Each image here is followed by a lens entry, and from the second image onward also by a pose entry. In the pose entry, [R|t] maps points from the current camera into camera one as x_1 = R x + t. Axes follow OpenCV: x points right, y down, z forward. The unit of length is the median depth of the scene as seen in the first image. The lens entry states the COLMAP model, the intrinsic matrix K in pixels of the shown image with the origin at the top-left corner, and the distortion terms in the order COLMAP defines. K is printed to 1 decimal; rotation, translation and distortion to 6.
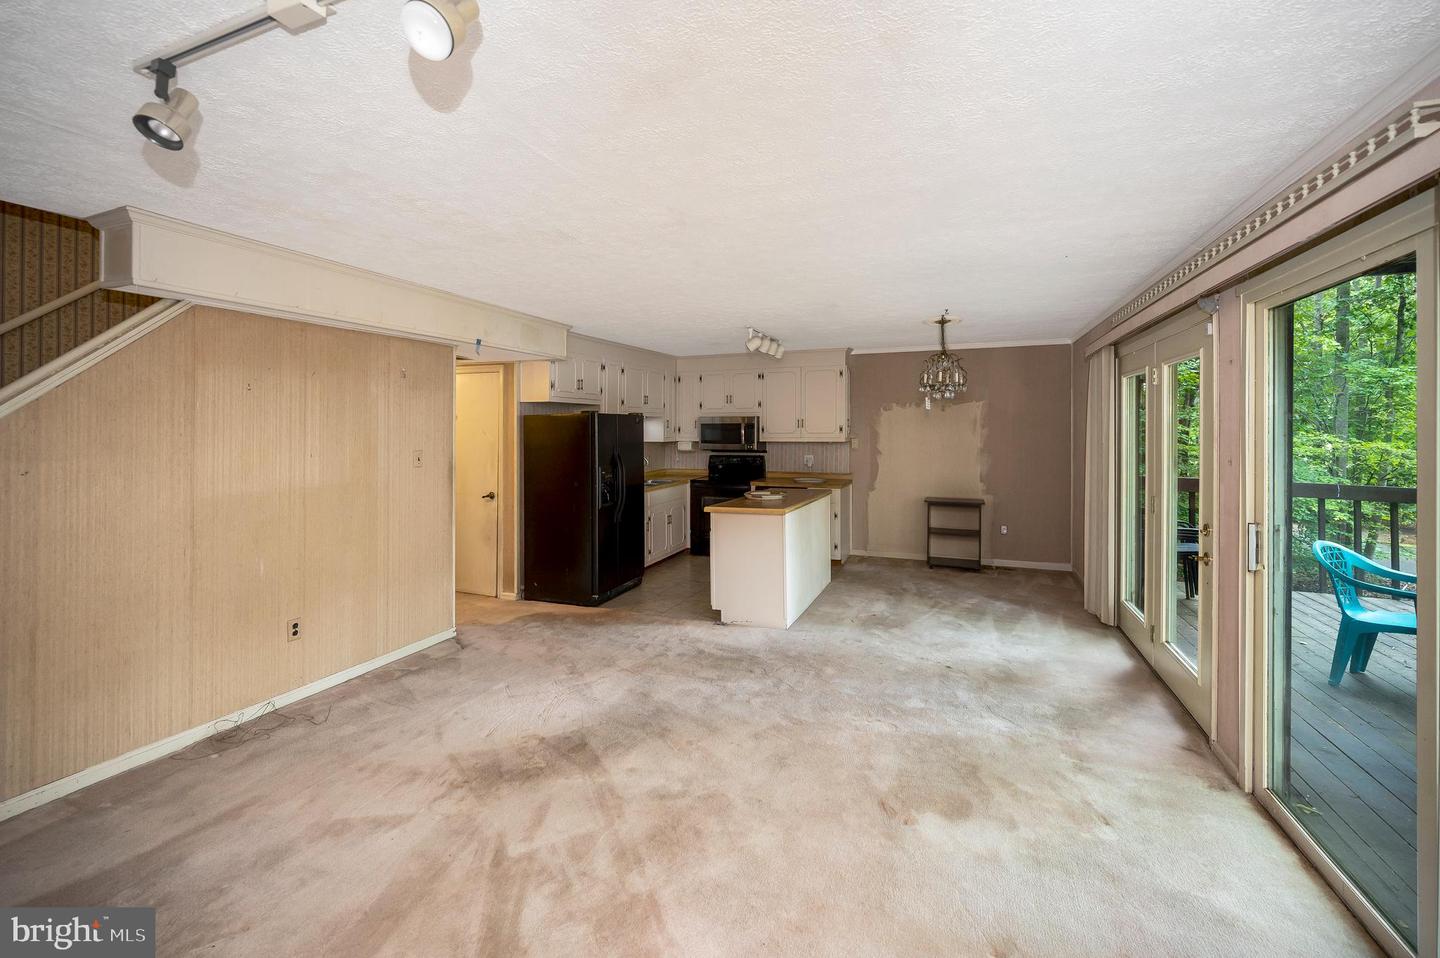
lens RADIAL K [[585.6, 0, 729.5], [0, 585.6, 437.0], [0, 0, 1]] dist [-0.000608, -0.000040]
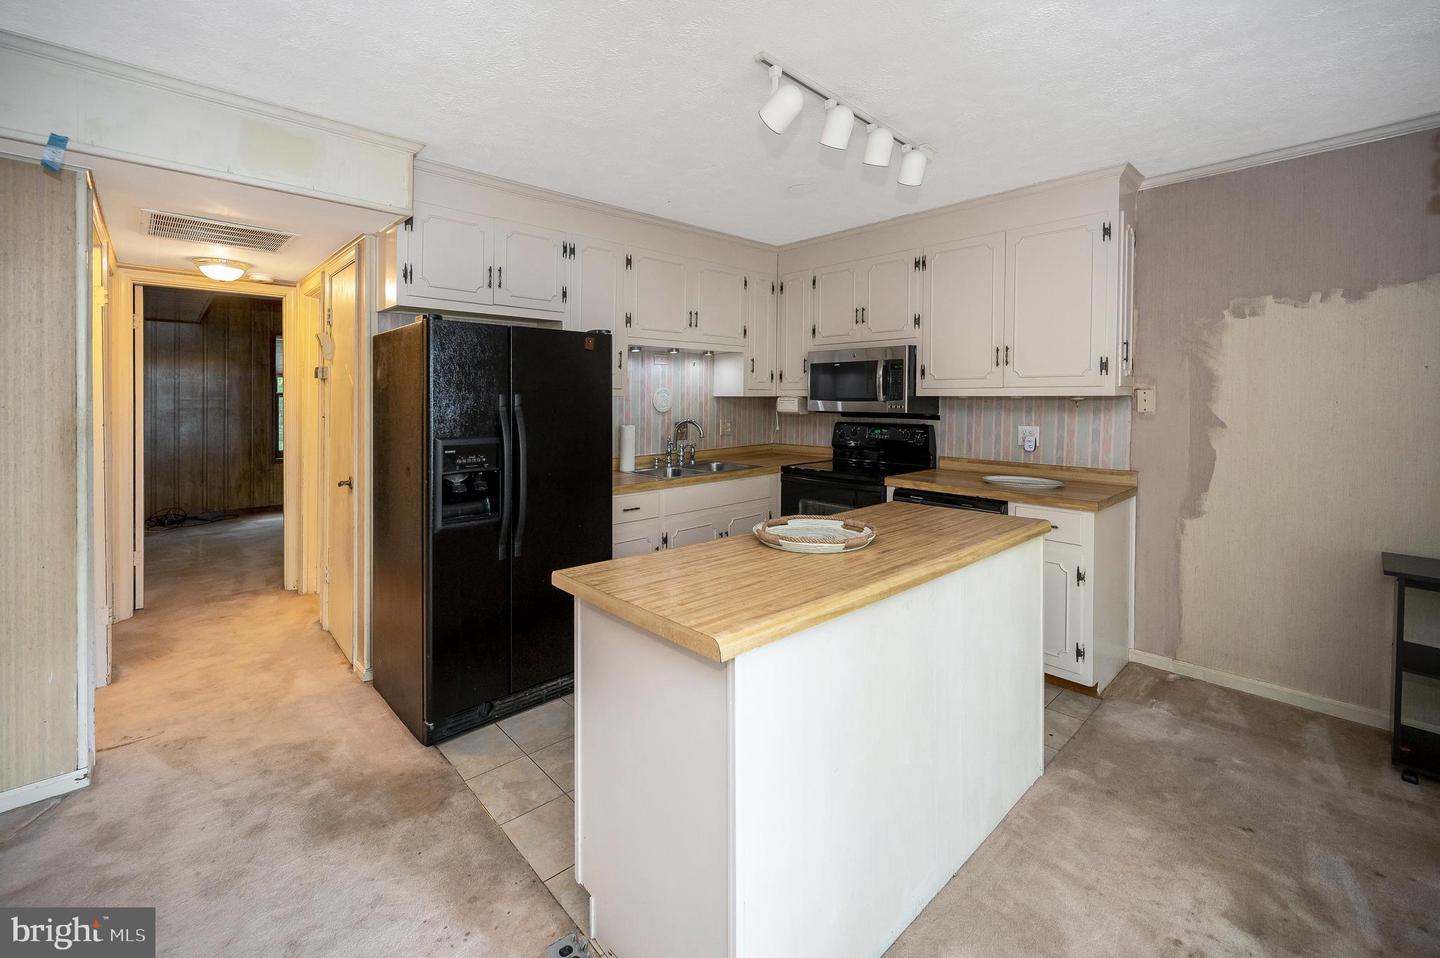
lens RADIAL K [[613.3, 0, 723.0], [0, 613.3, 408.9], [0, 0, 1]] dist [0.000850, 0.000366]
pose [[0.908756, 0.011939, -0.417158, 0.120068], [-0.008685, 0.999915, 0.009699, 0.014676], [0.417238, -0.005191, 0.908782, 0.465428]]
